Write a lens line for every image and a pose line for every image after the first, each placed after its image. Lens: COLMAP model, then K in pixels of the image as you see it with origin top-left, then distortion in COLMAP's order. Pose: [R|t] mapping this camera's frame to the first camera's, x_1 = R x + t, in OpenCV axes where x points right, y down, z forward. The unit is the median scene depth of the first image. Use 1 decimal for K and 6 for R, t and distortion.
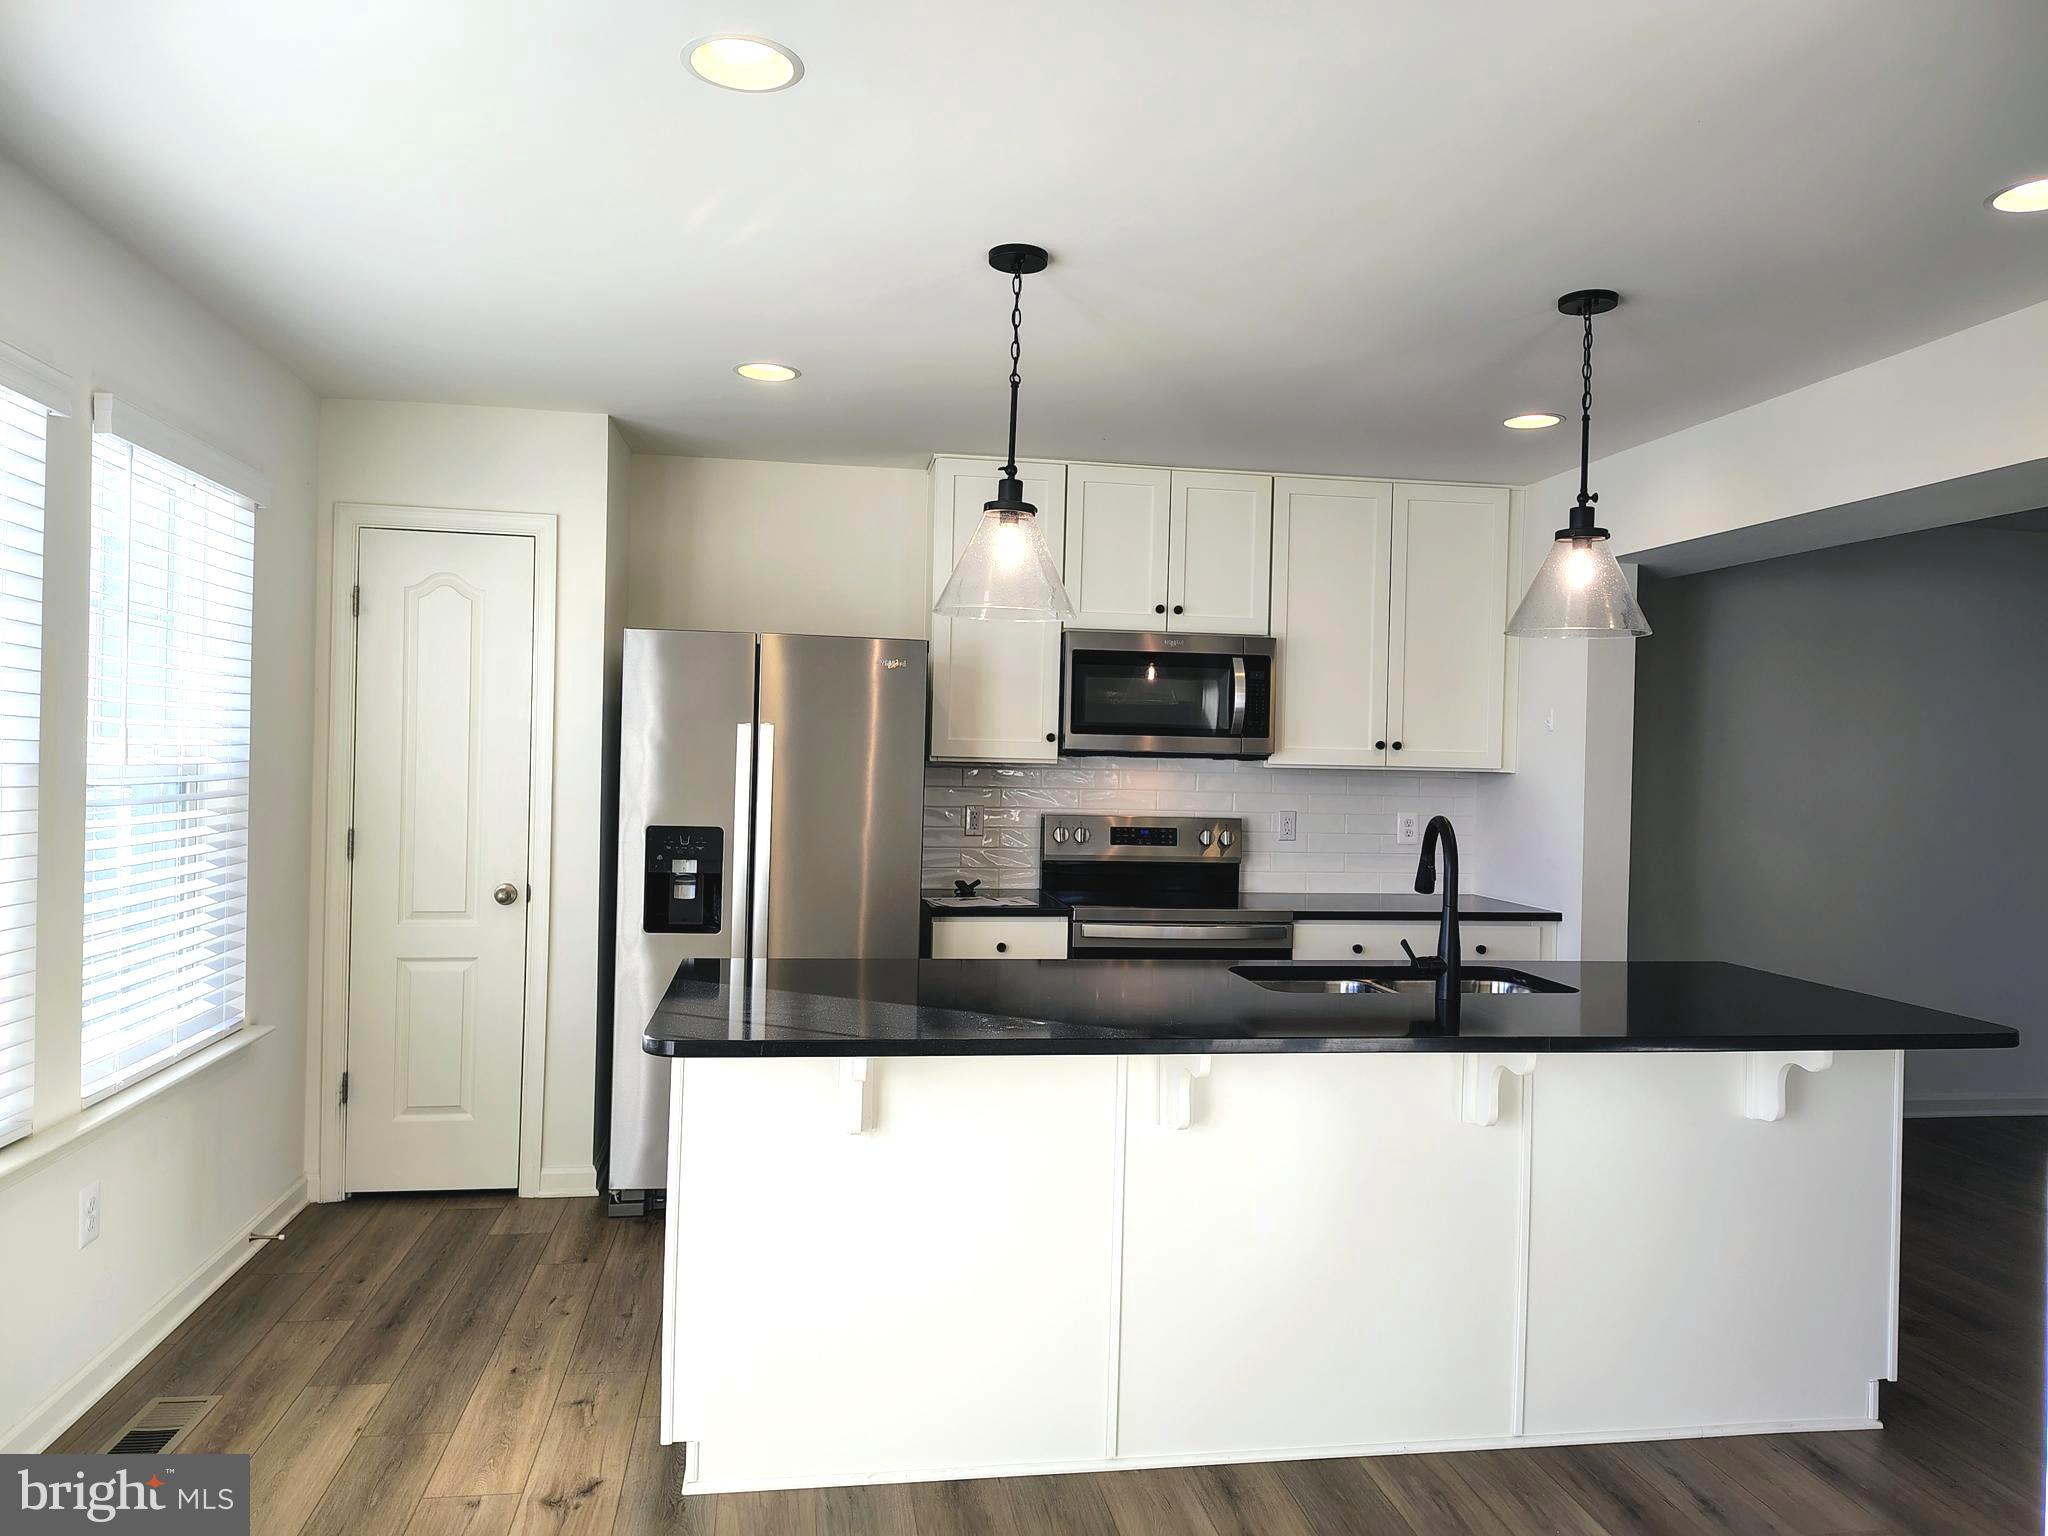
lens RADIAL K [[1402.8, 0, 1022.1], [0, 1402.8, 778.0], [0, 0, 1]] dist [0.027945, -0.013200]
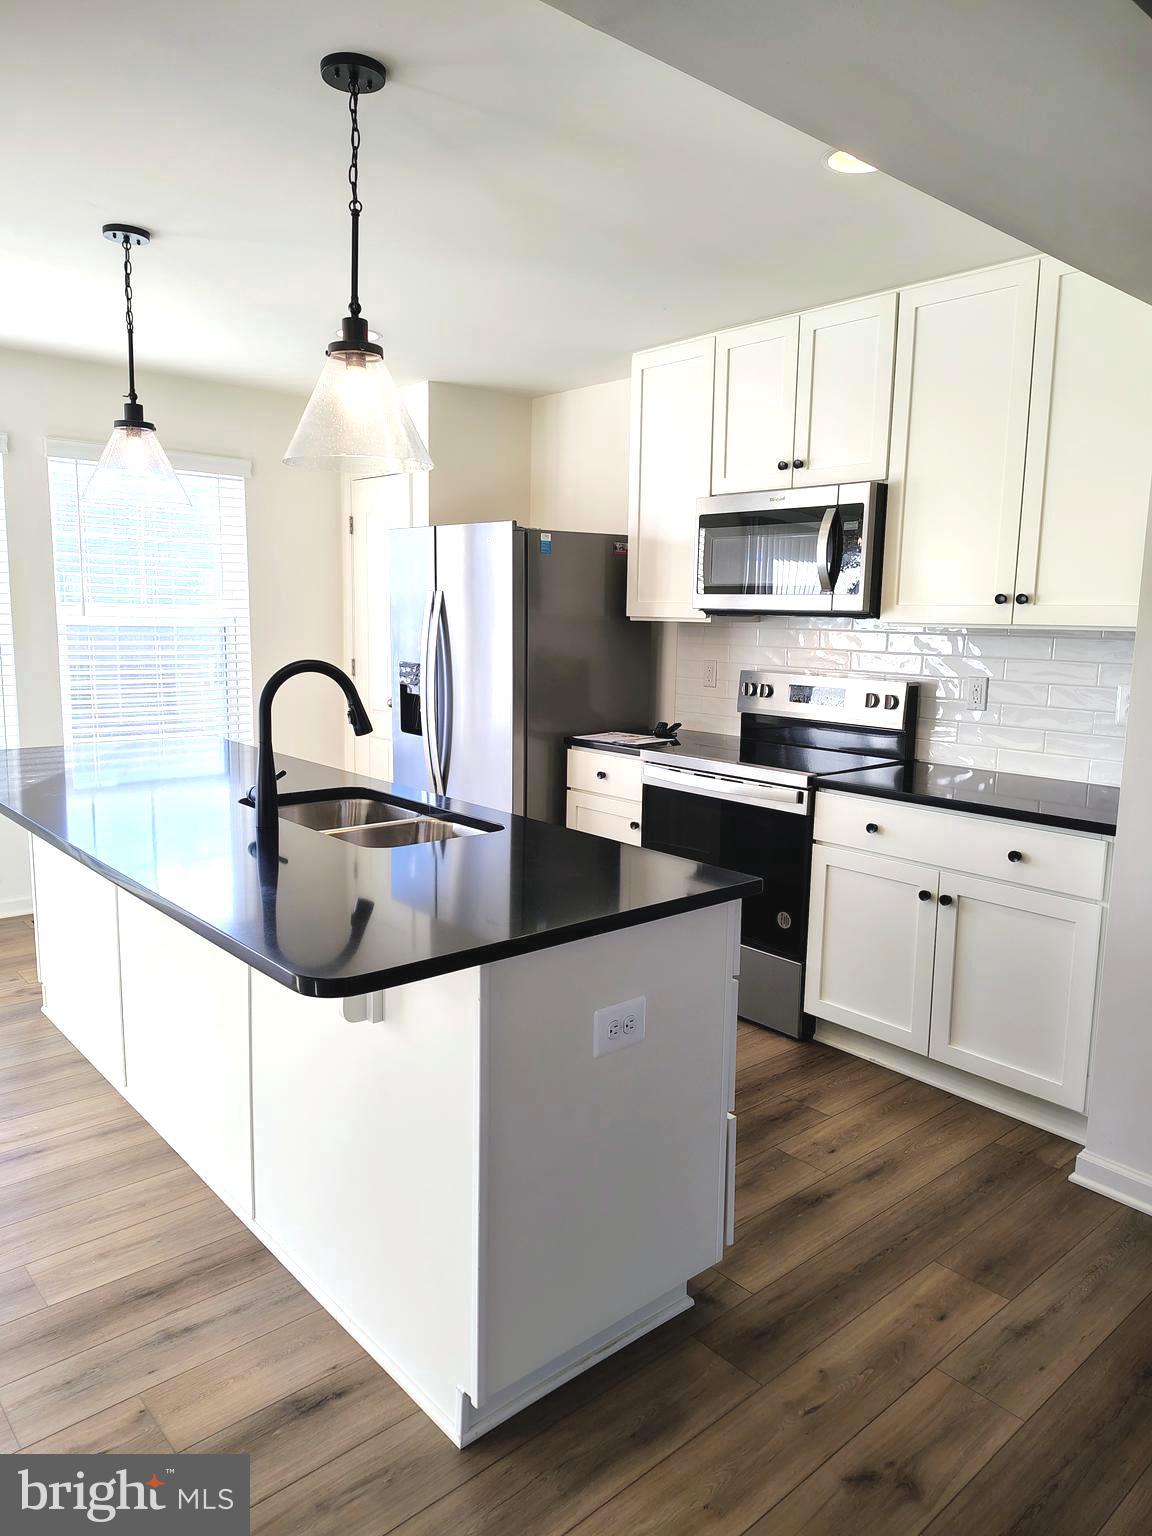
lens RADIAL K [[1052.1, 0, 564.2], [0, 1052.1, 768.6], [0, 0, 1]] dist [0.027945, -0.013200]
pose [[0.524283, 0.113039, -0.844008, 0.687375], [-0.023209, 0.992679, 0.118533, 0.008477], [0.851227, -0.042557, 0.523069, 0.479477]]
